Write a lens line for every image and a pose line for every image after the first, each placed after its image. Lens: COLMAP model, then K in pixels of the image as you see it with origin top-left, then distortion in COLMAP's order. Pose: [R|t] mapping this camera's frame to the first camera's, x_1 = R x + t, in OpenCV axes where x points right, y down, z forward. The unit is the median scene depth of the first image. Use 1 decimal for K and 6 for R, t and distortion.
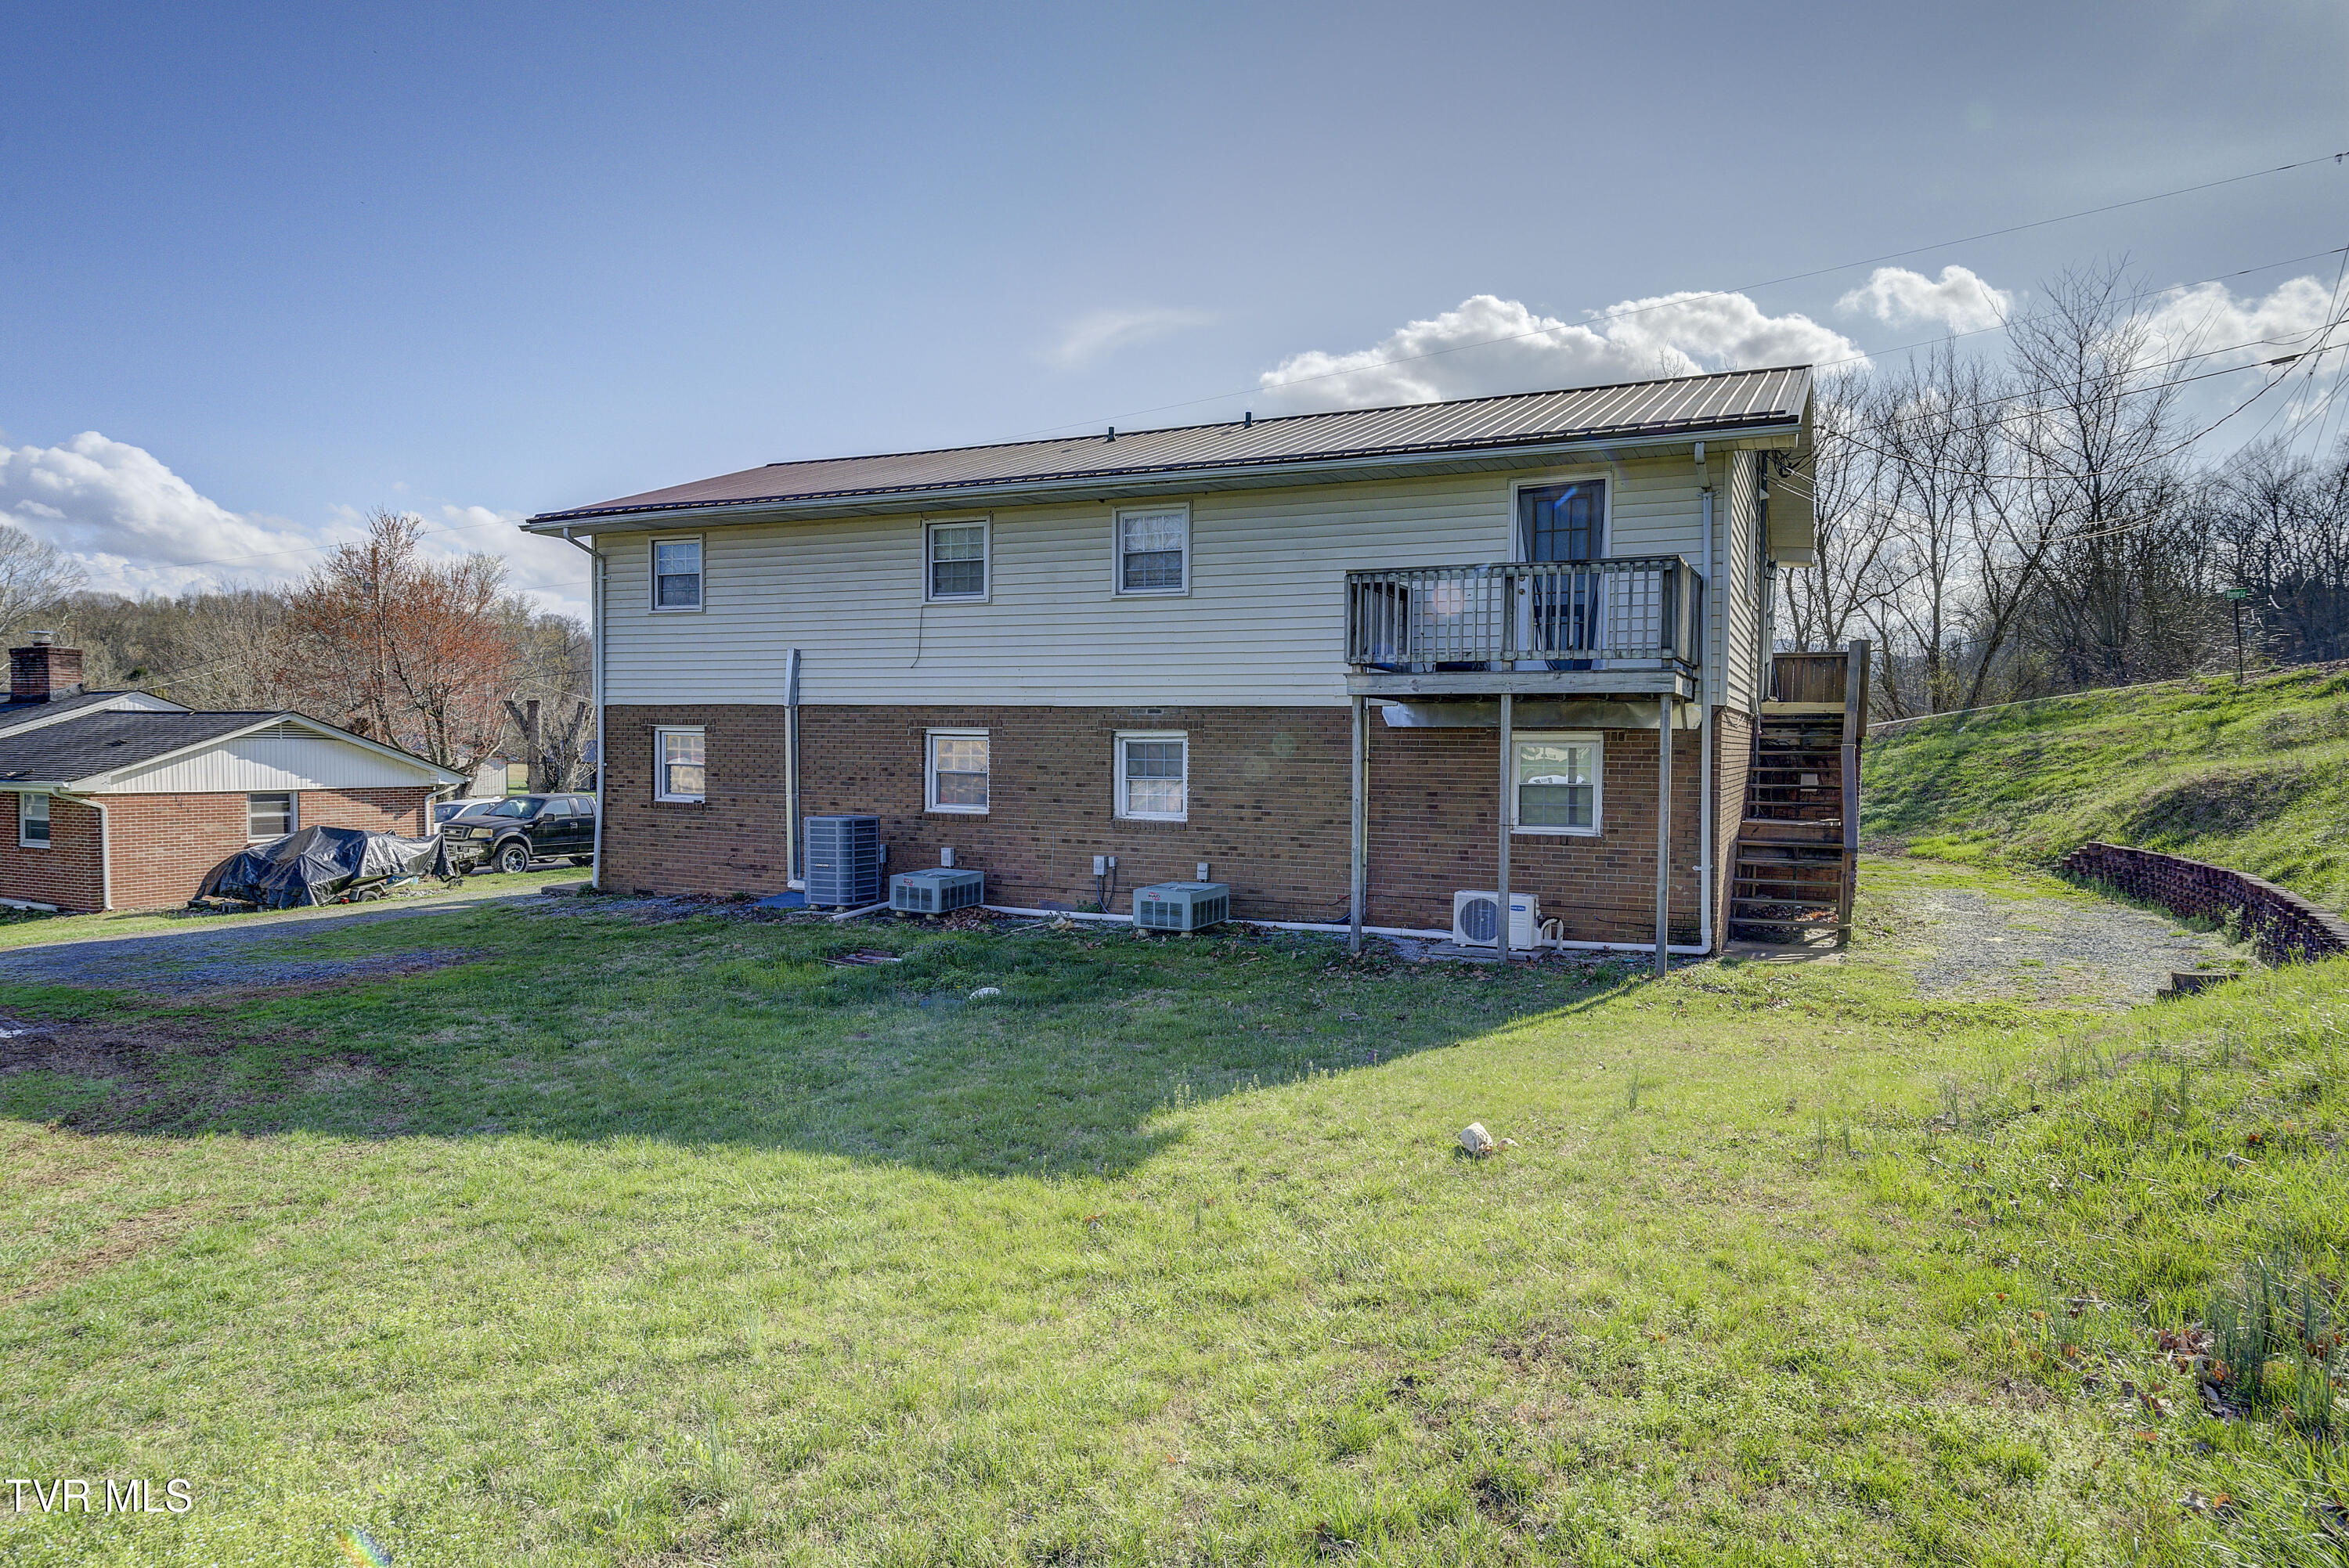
lens RADIAL K [[1379.0, 0, 1205.9], [0, 1379.0, 788.0], [0, 0, 1]] dist [0.006702, -0.000195]
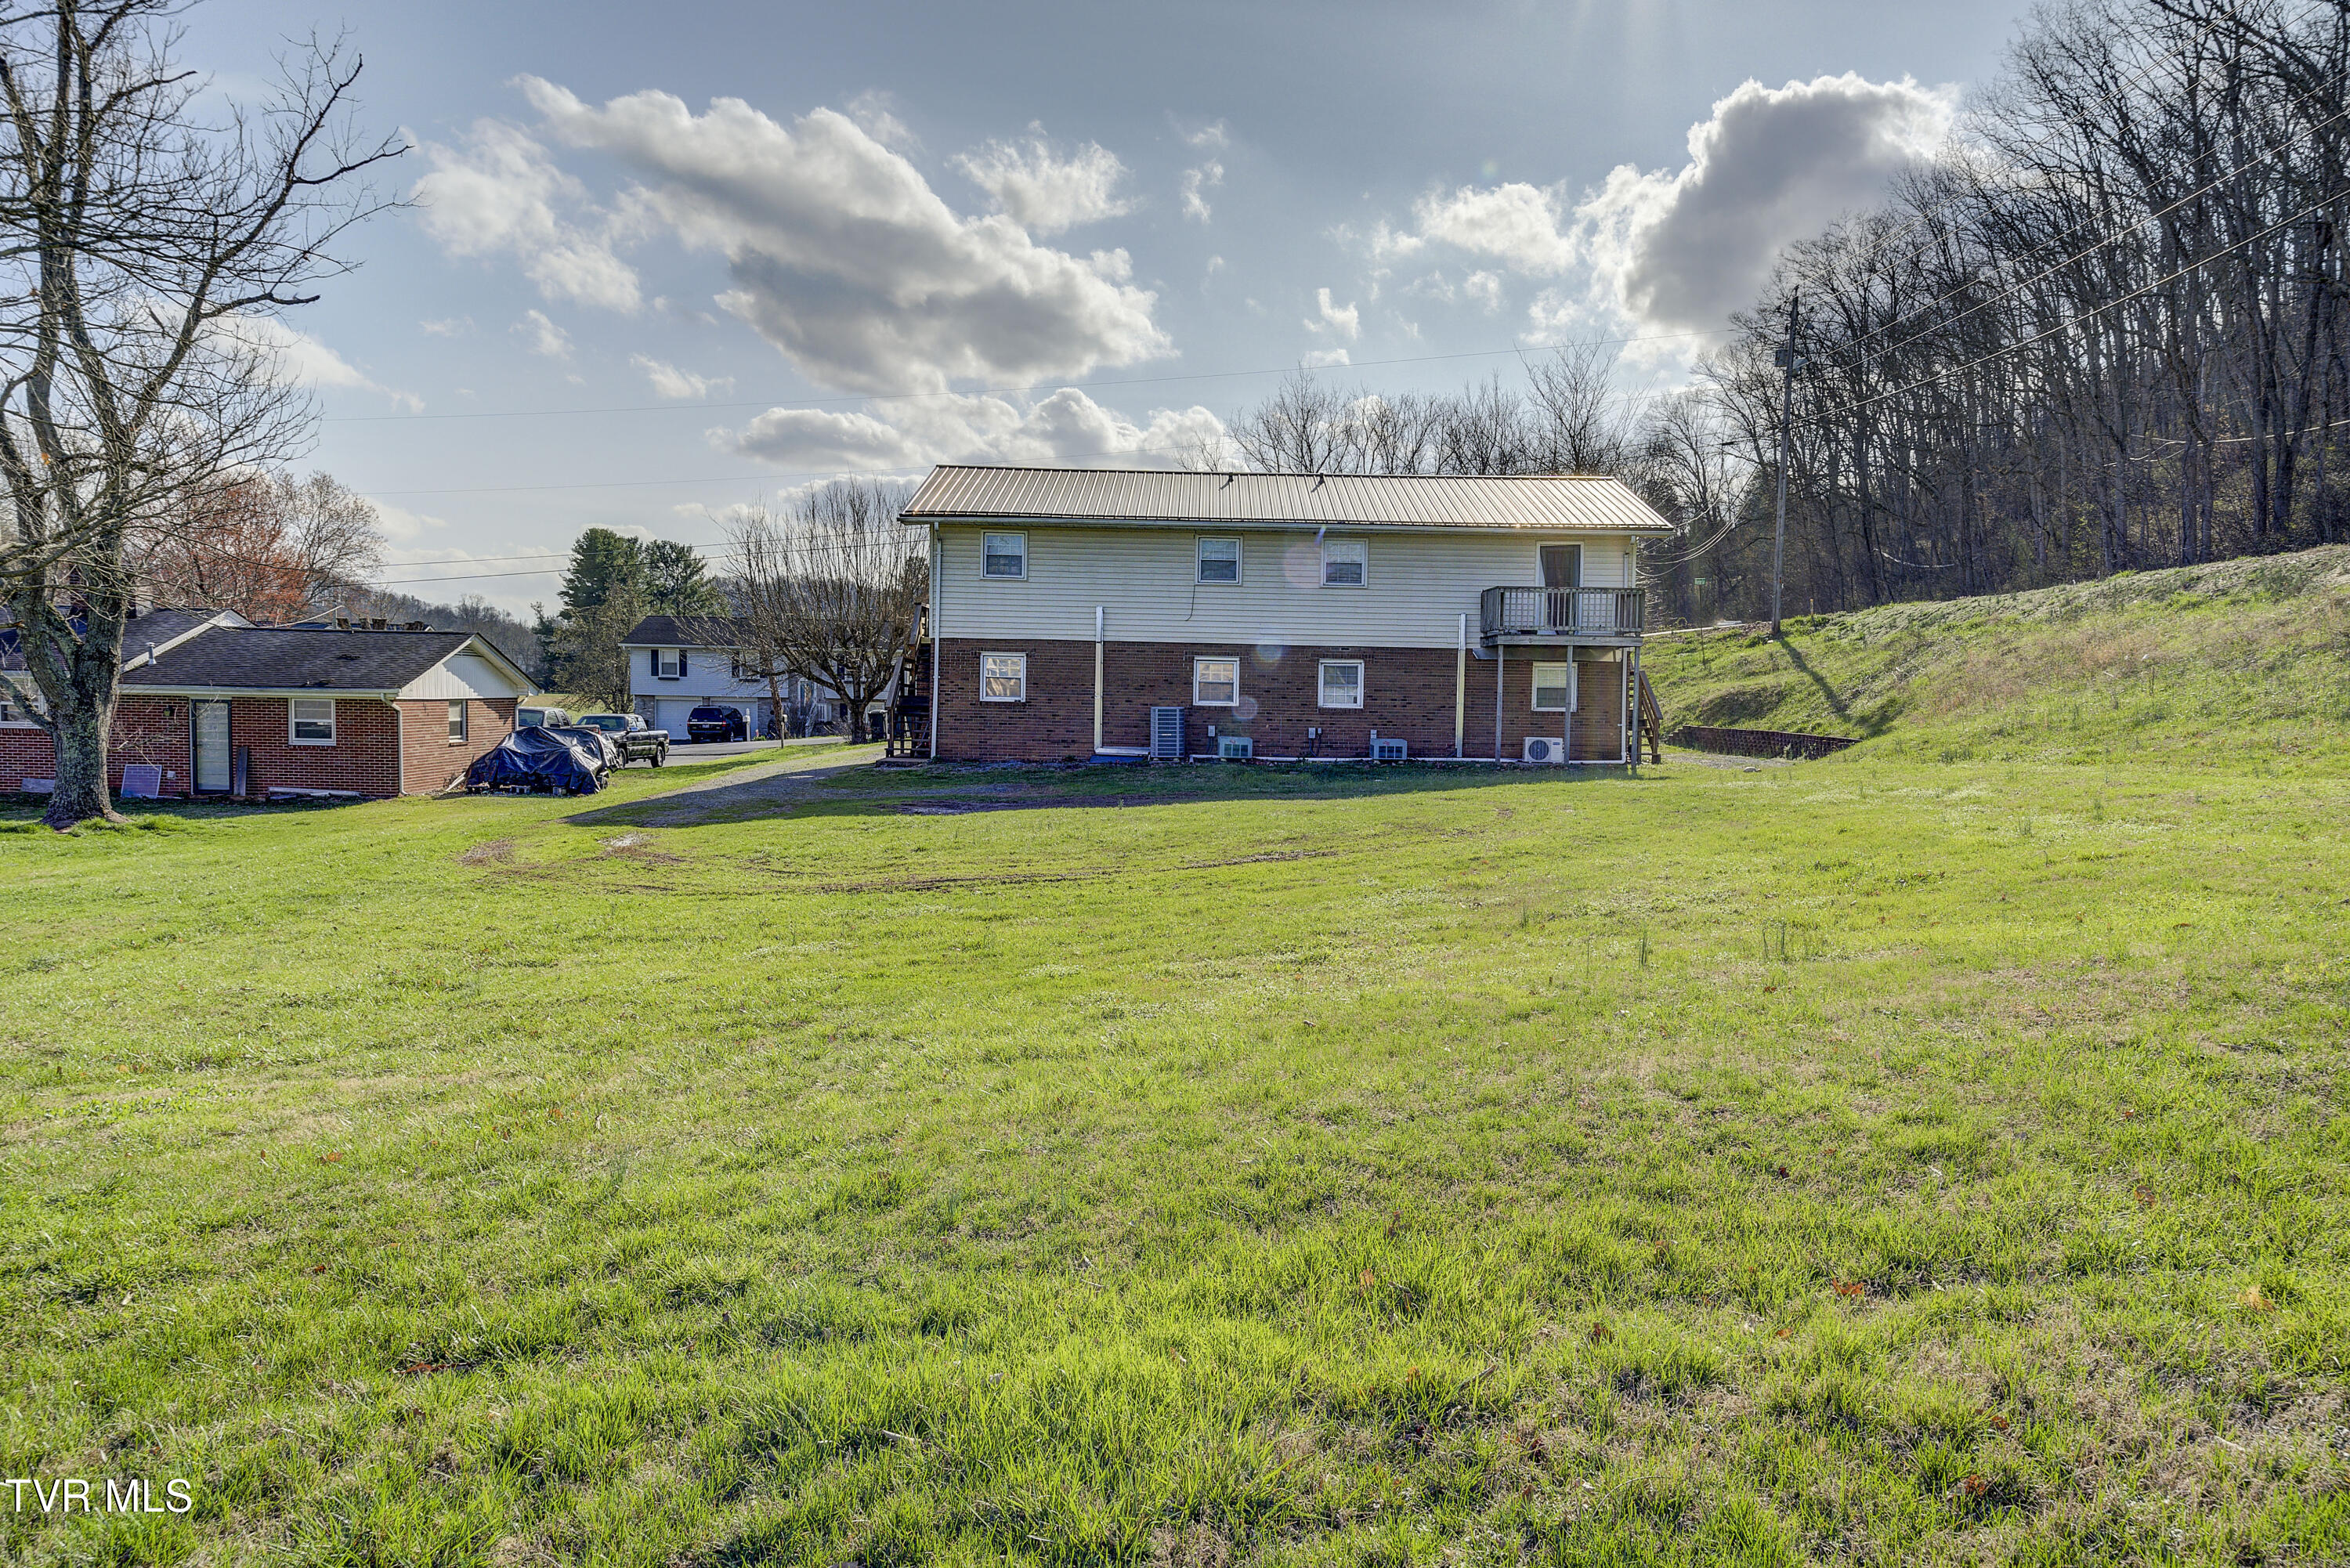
lens RADIAL K [[1540.7, 0, 1221.2], [0, 1540.7, 775.0], [0, 0, 1]] dist [0.047322, 0.001958]
pose [[0.904843, -0.020059, 0.425273, -1.005967], [0.005964, 0.999389, 0.034449, 0.038612], [-0.425704, -0.028635, 0.904409, -0.764025]]
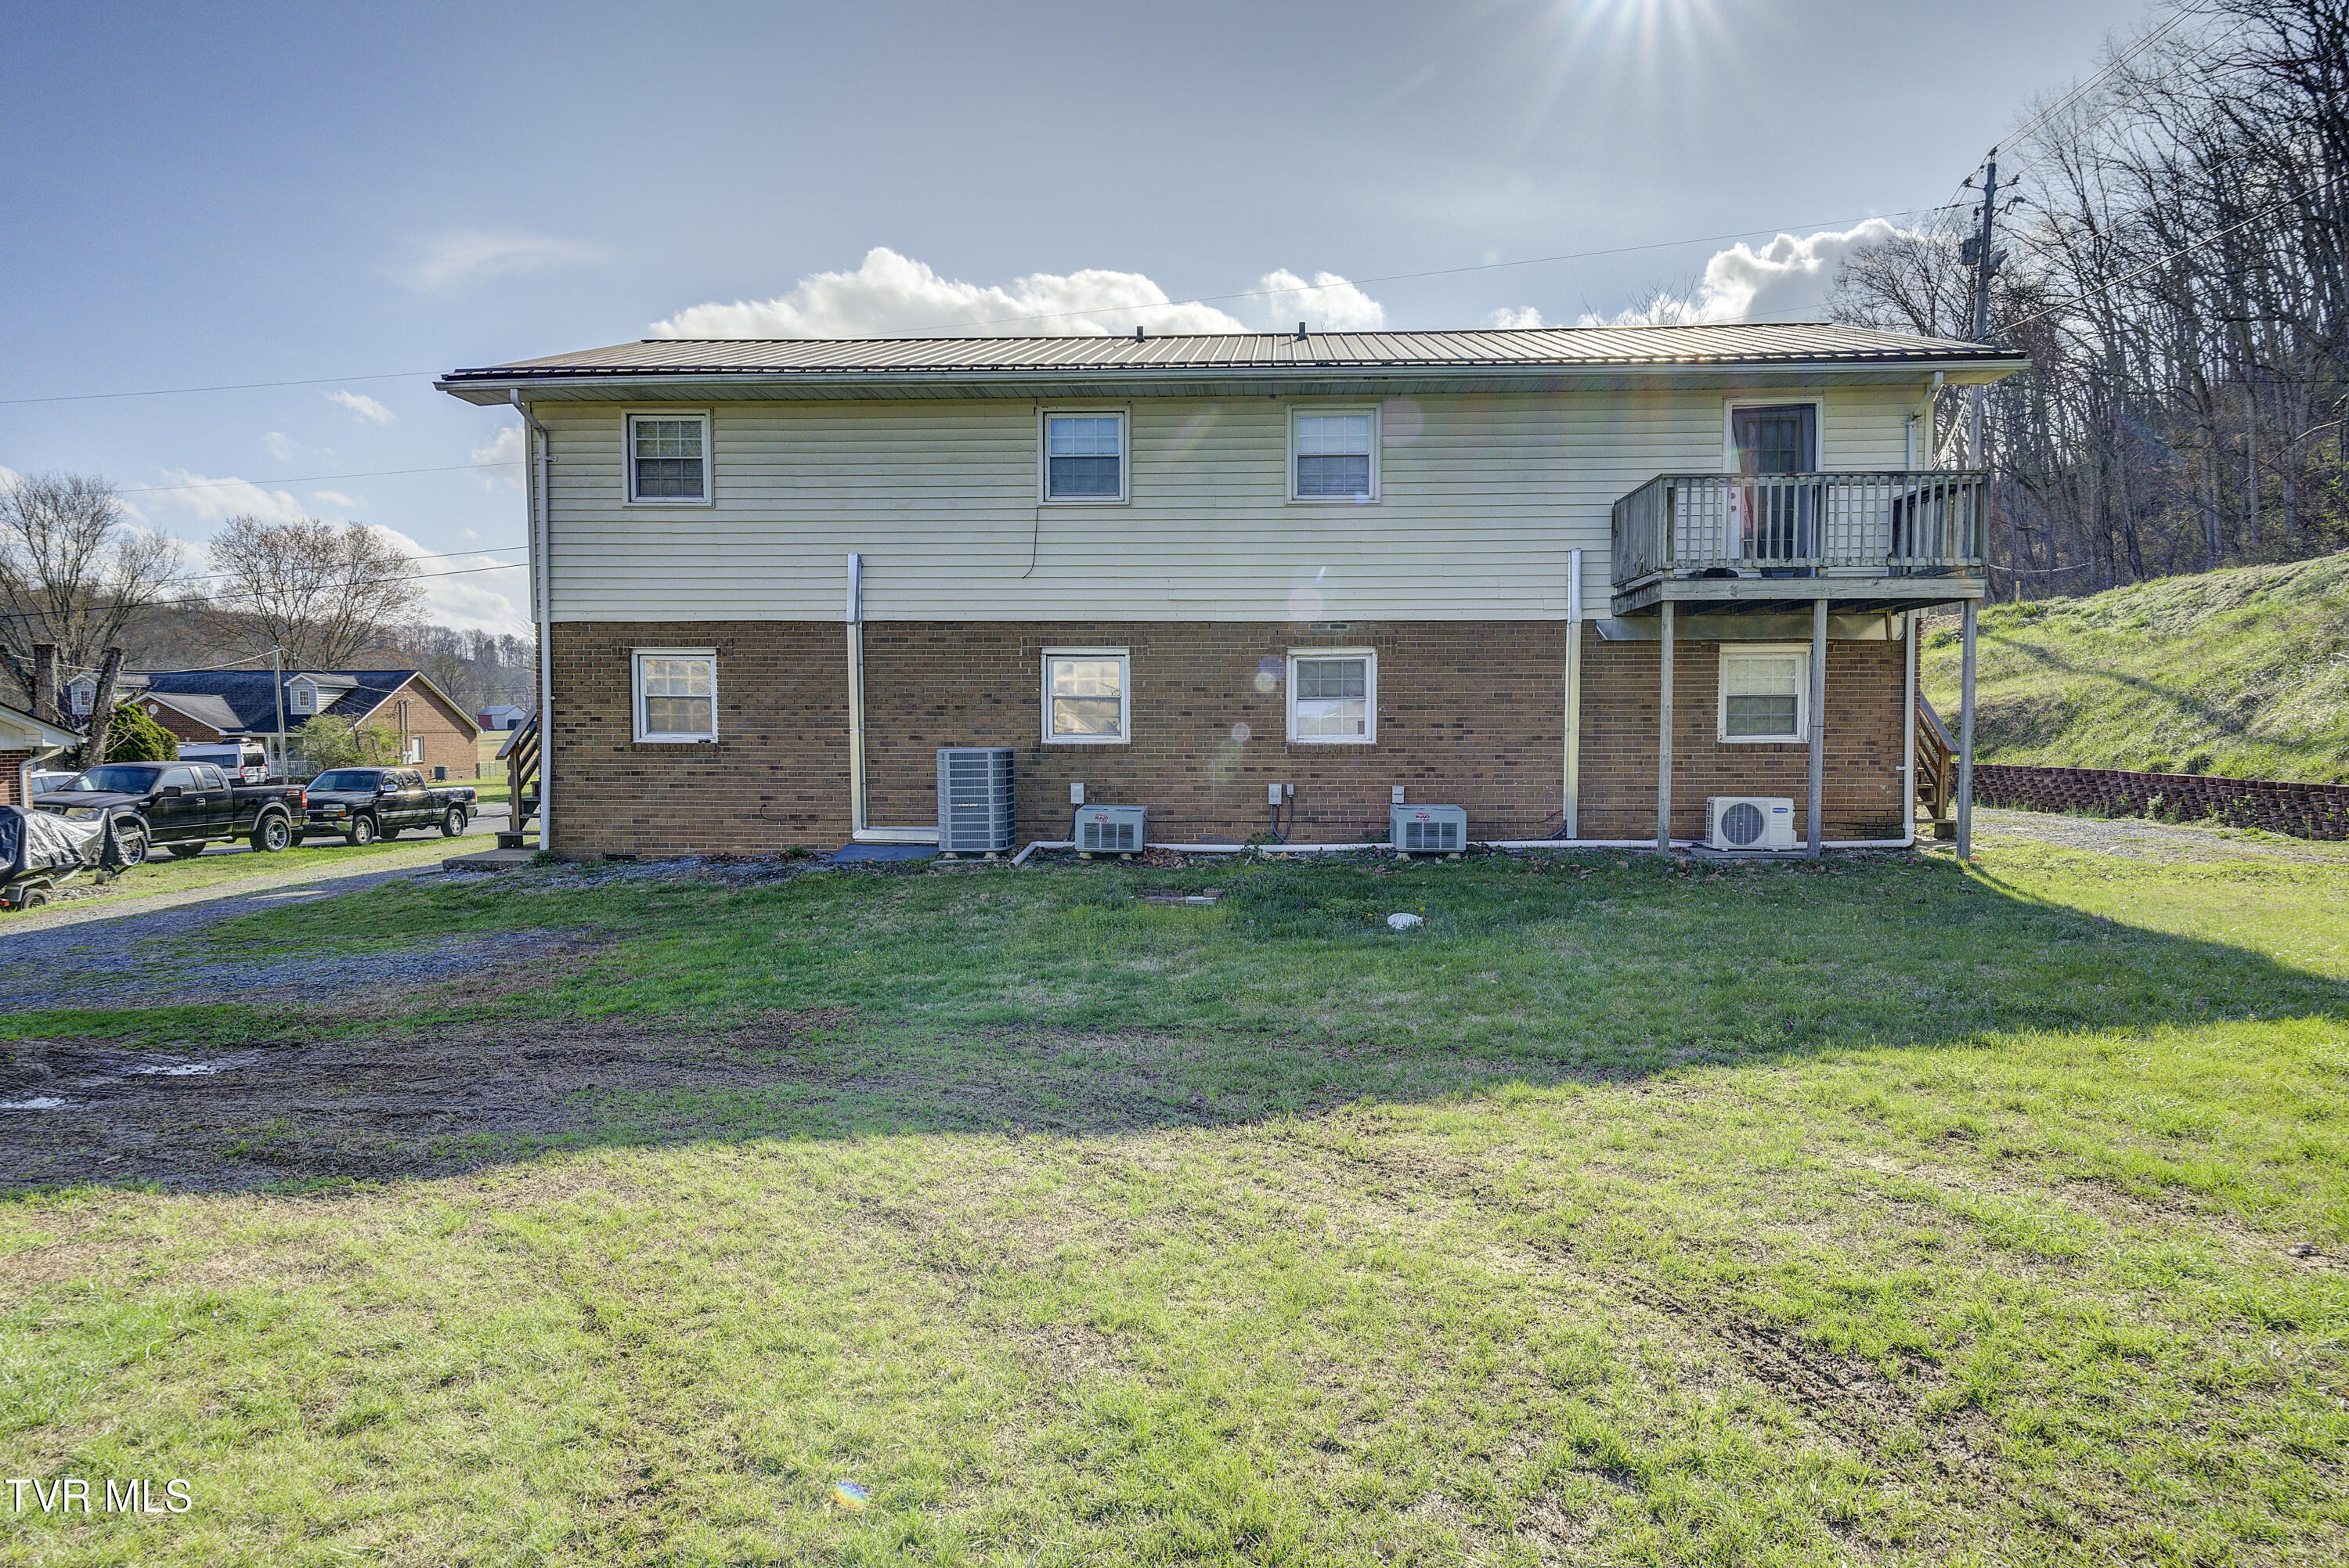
lens RADIAL K [[1379.0, 0, 1205.9], [0, 1379.0, 788.0], [0, 0, 1]] dist [0.006702, -0.000195]
pose [[0.929109, -0.030329, 0.368560, -0.437171], [0.023160, 0.999447, 0.023860, 0.027550], [-0.369080, -0.013632, 0.929298, 0.150726]]
